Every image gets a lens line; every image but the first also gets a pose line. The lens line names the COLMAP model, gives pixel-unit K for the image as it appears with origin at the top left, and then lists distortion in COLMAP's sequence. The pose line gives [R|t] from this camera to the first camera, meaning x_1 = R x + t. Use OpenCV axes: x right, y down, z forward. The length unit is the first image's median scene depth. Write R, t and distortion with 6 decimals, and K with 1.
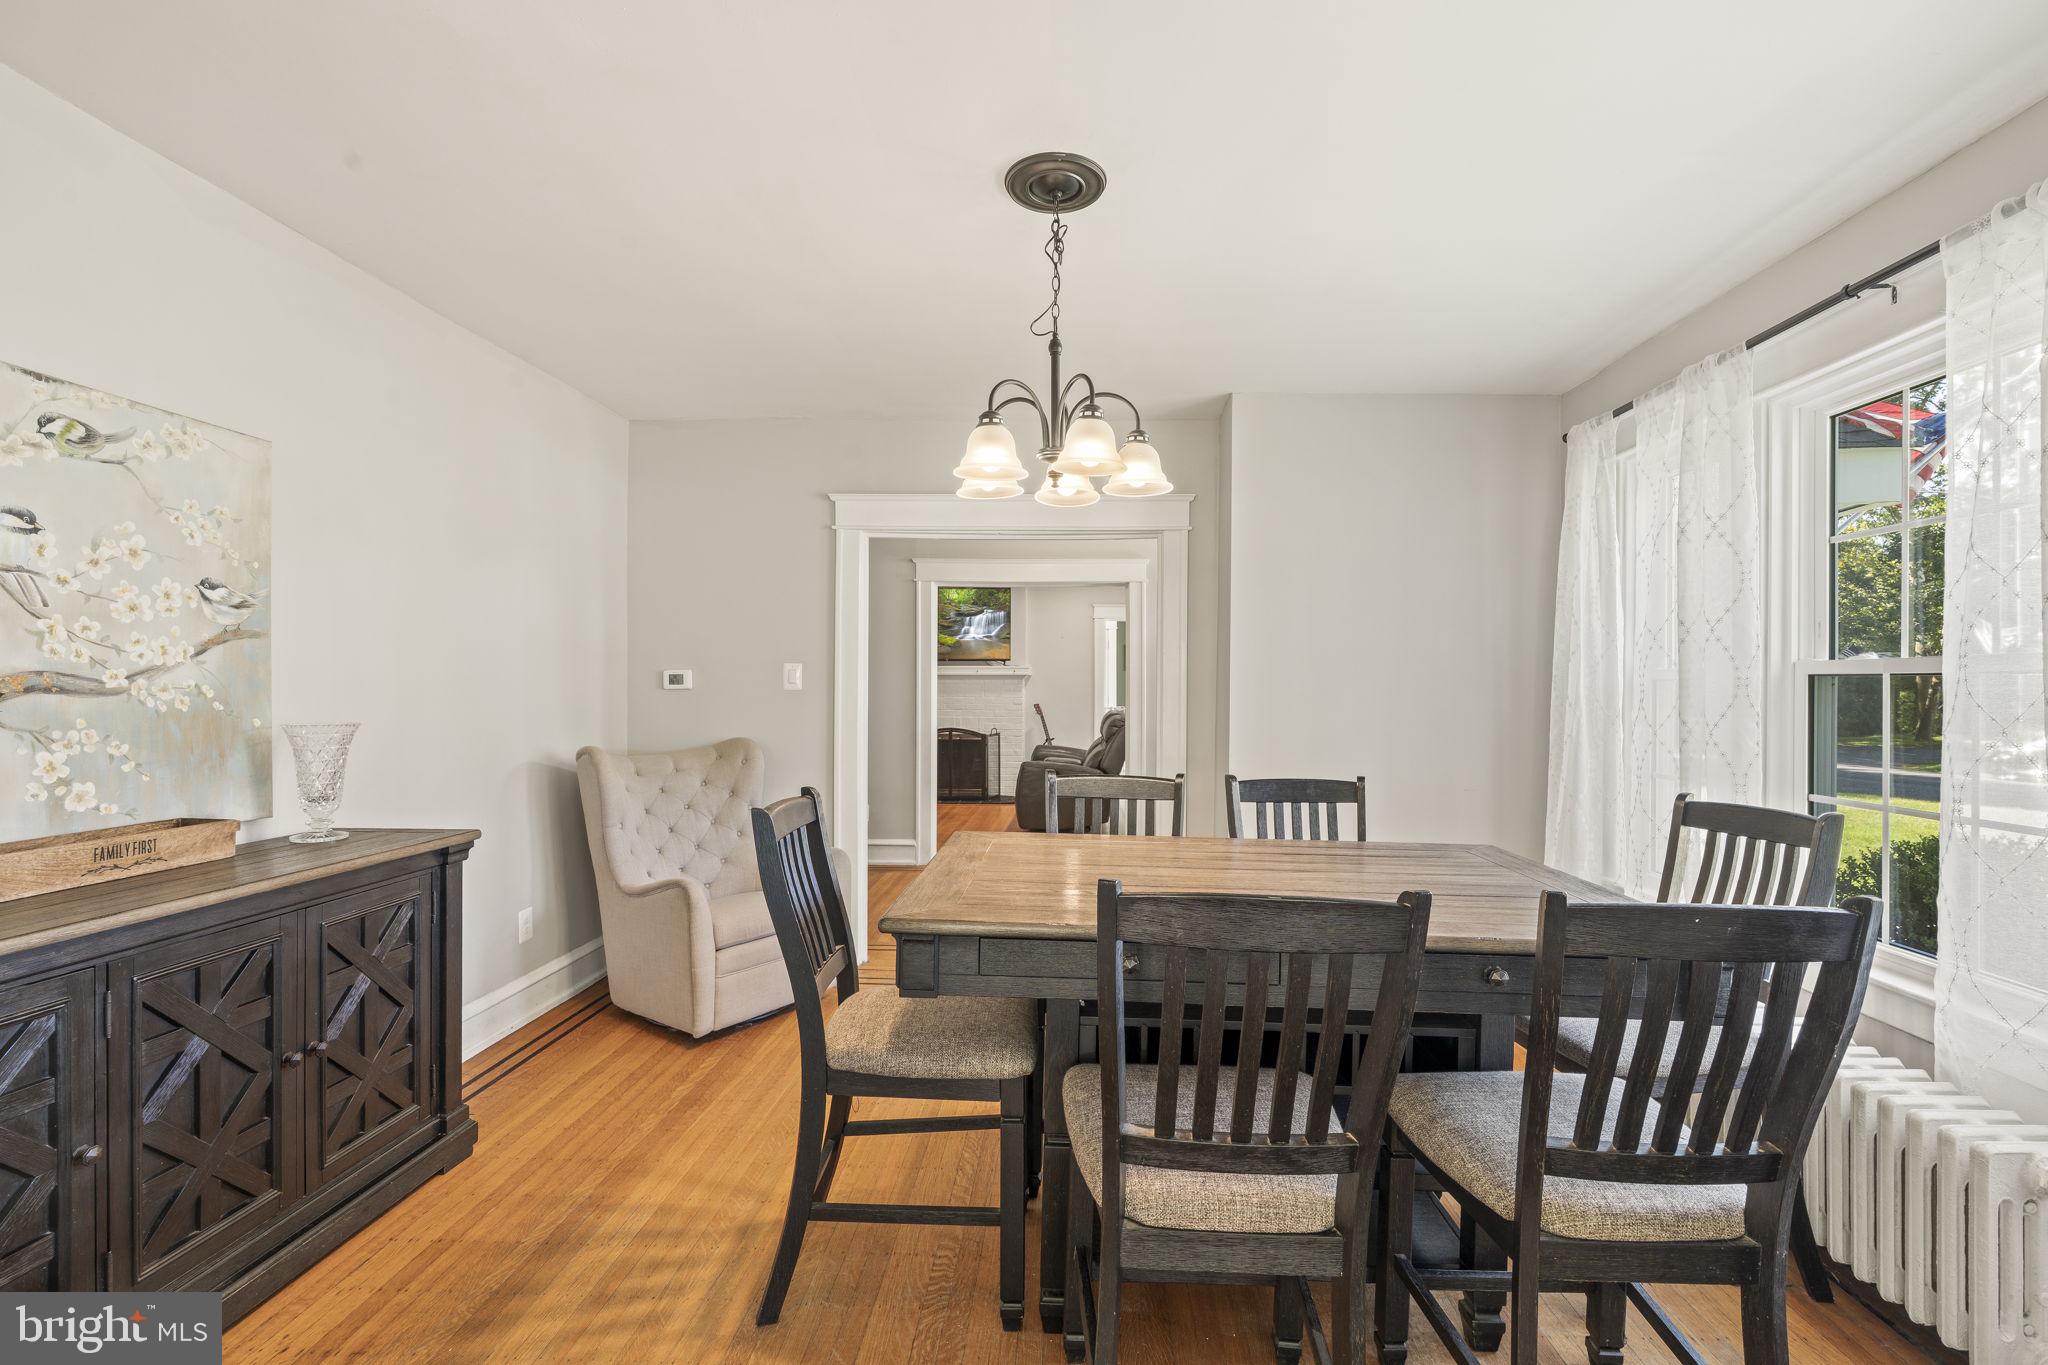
lens RADIAL K [[926.2, 0, 1028.3], [0, 926.2, 684.0], [0, 0, 1]] dist [-0.001389, -0.000222]
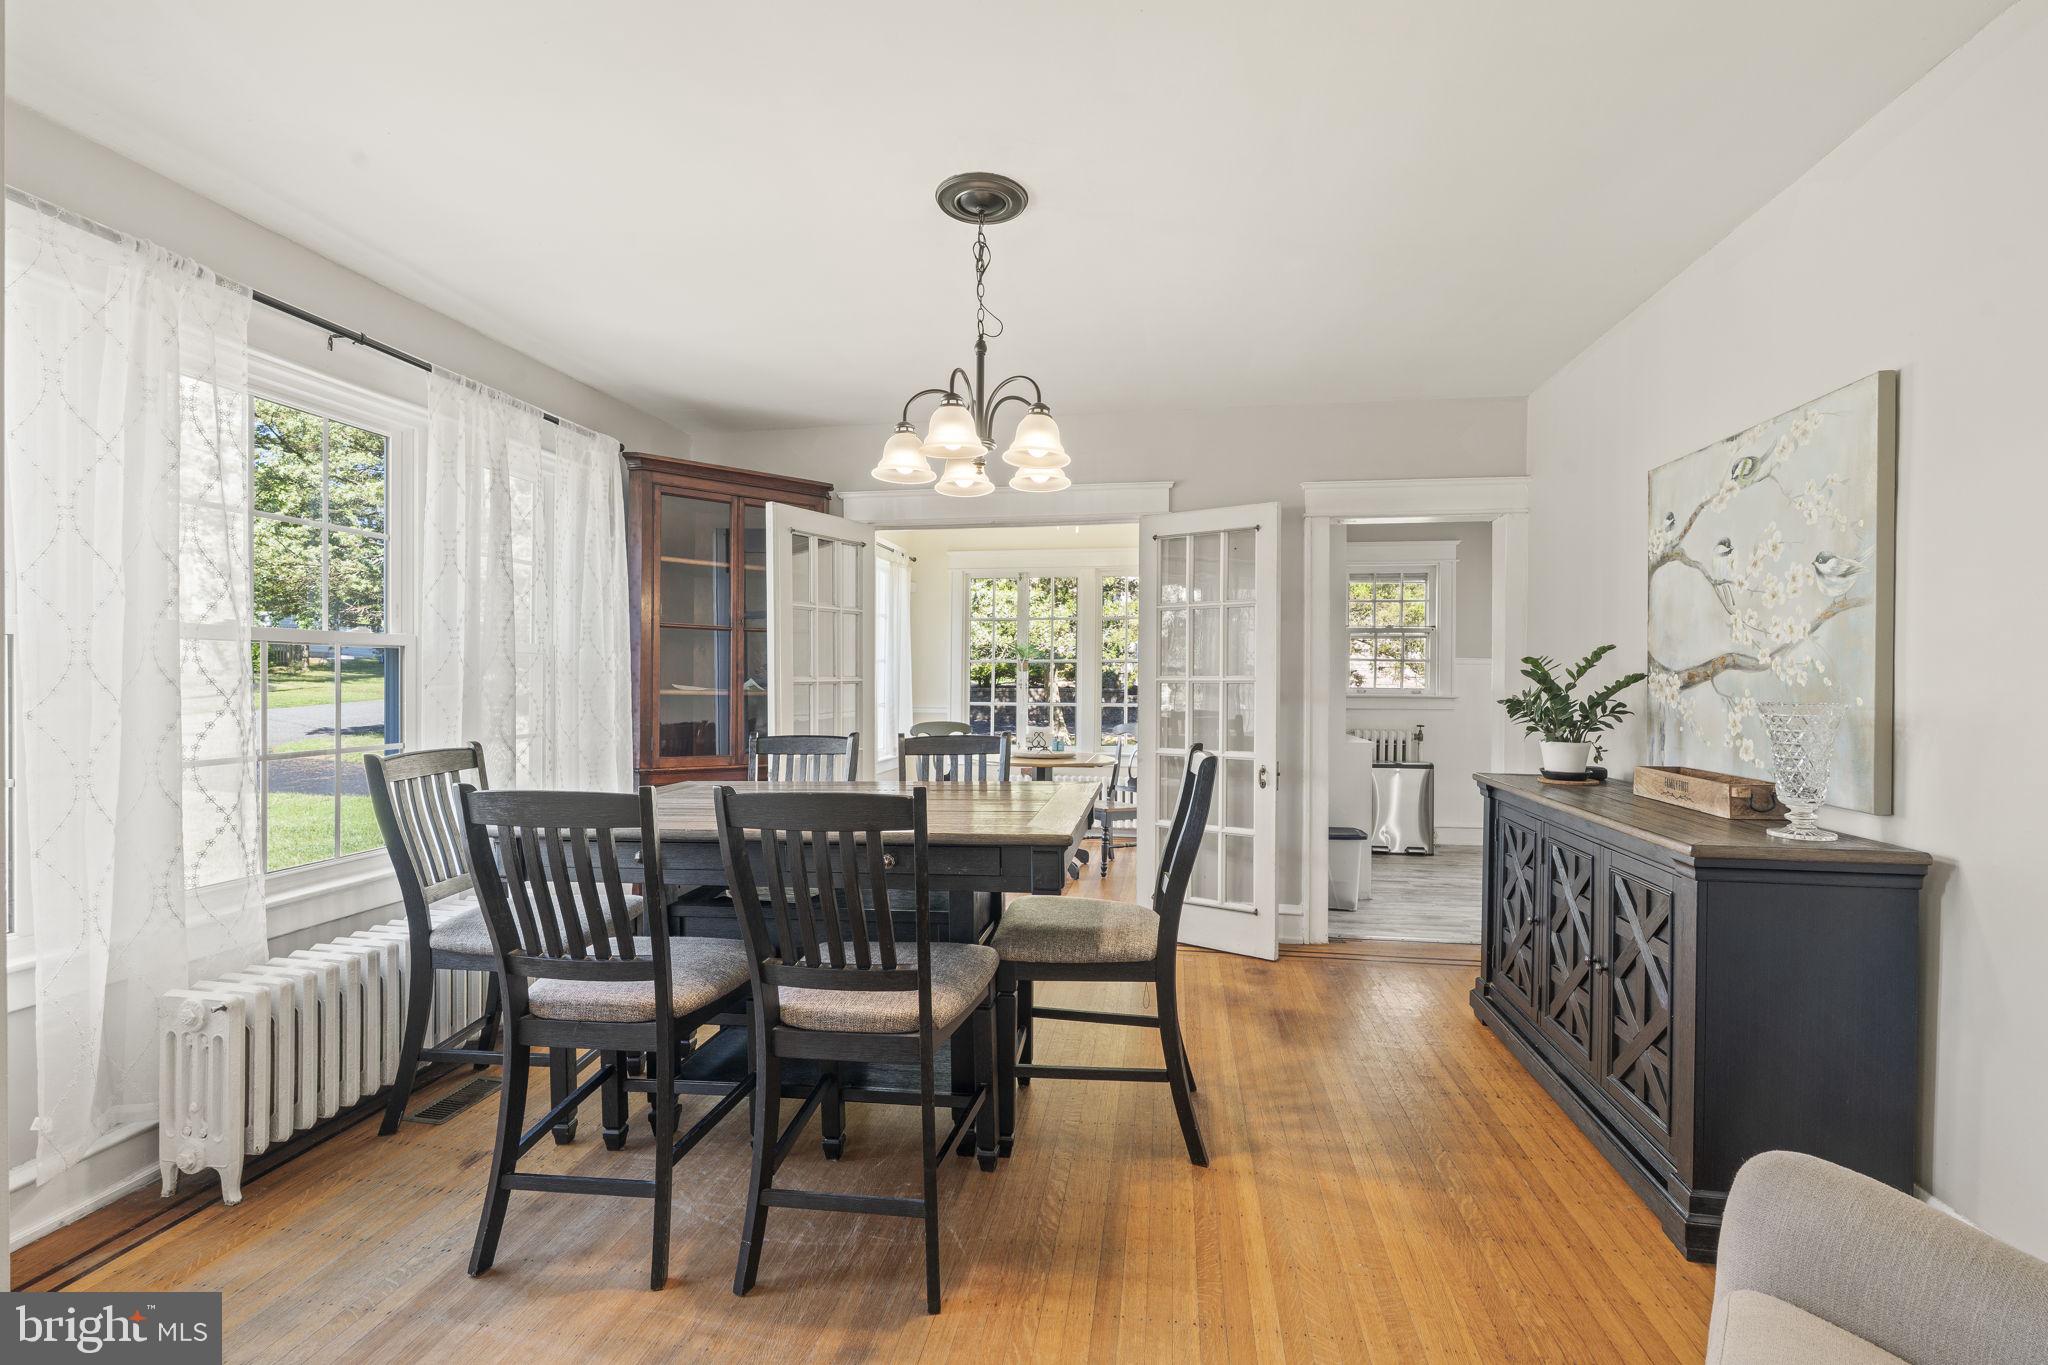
lens RADIAL K [[926.2, 0, 1028.5], [0, 926.2, 680.7], [0, 0, 1]] dist [-0.001389, -0.000222]
pose [[-0.995878, -0.010341, 0.090110, -0.139787], [-0.010281, 0.999947, 0.001126, 0.032775], [-0.090117, 0.000195, -0.995931, 2.204104]]
